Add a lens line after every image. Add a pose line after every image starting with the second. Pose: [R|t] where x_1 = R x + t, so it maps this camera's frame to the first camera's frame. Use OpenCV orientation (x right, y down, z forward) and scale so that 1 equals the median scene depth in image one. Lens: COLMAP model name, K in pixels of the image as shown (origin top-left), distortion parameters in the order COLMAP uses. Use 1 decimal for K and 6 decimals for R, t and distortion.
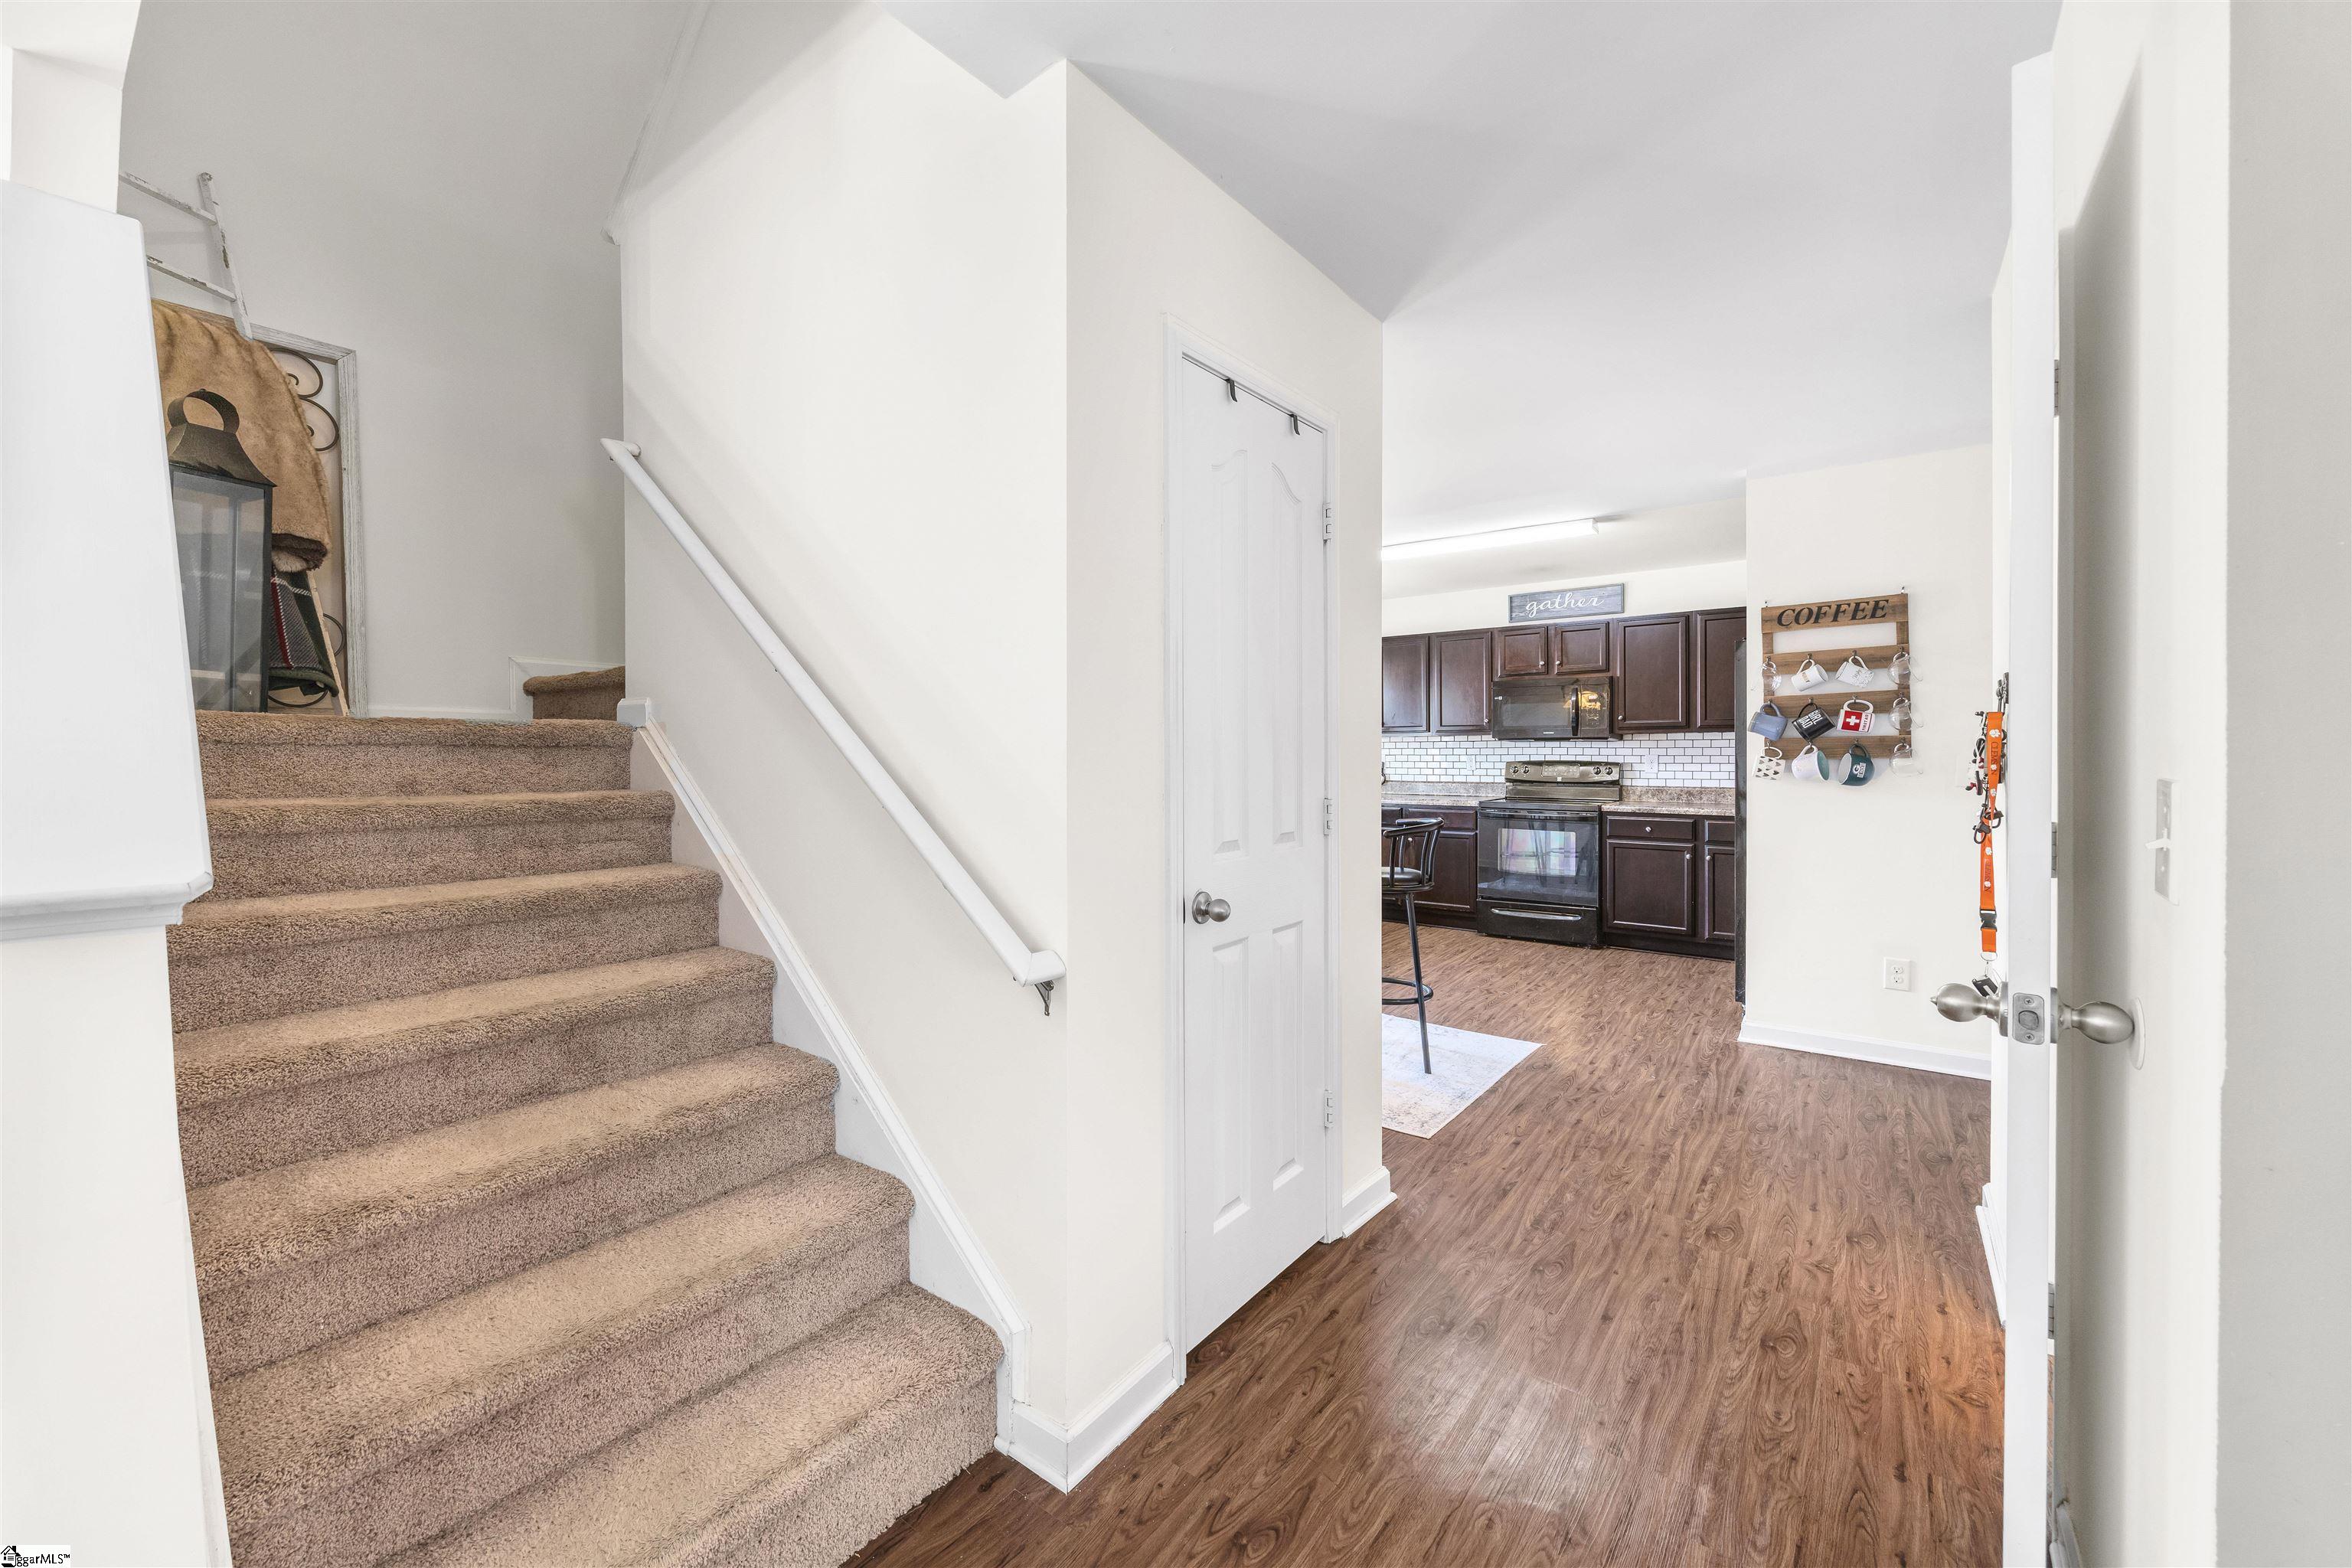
lens RADIAL K [[925.0, 0, 1163.0], [0, 925.0, 774.1], [0, 0, 1]] dist [0.002006, -0.000649]
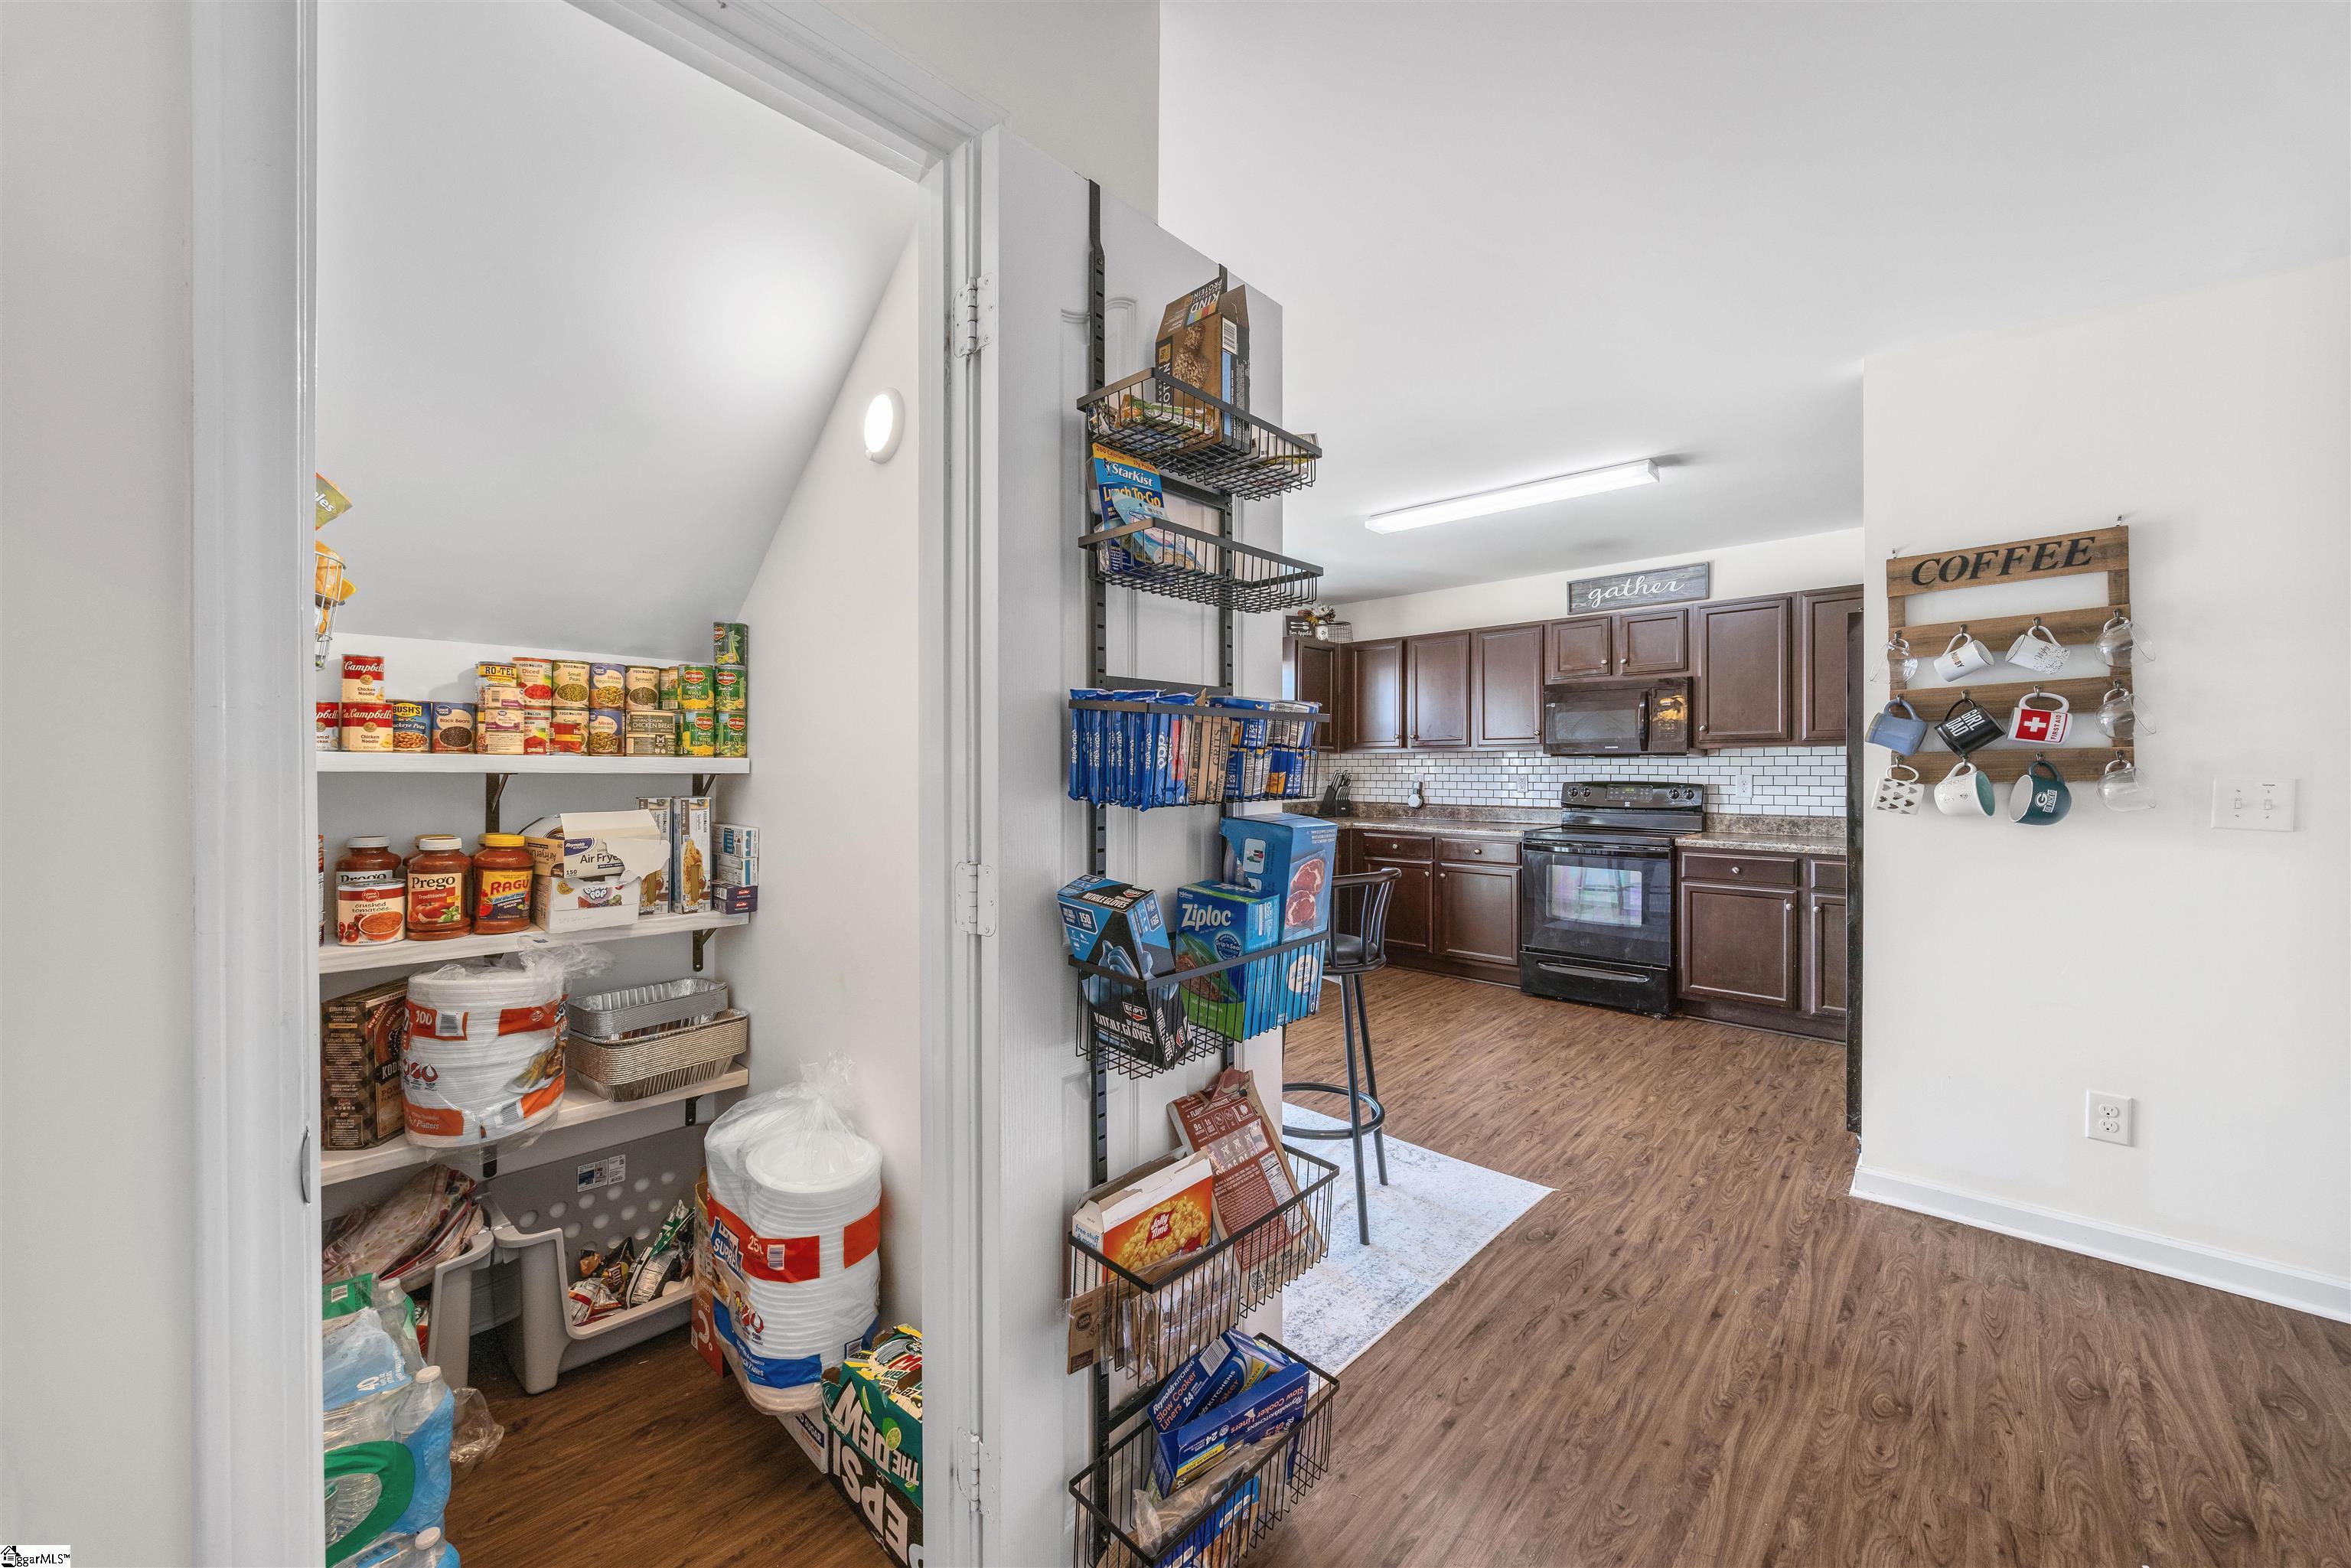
lens RADIAL K [[924.5, 0, 1176.2], [0, 924.5, 788.2], [0, 0, 1]] dist [0.002006, -0.000649]
pose [[0.996387, 0.003959, -0.084842, 0.191861], [-0.004274, 0.999985, -0.003528, -0.007845], [0.084827, 0.003878, 0.996388, 0.289985]]
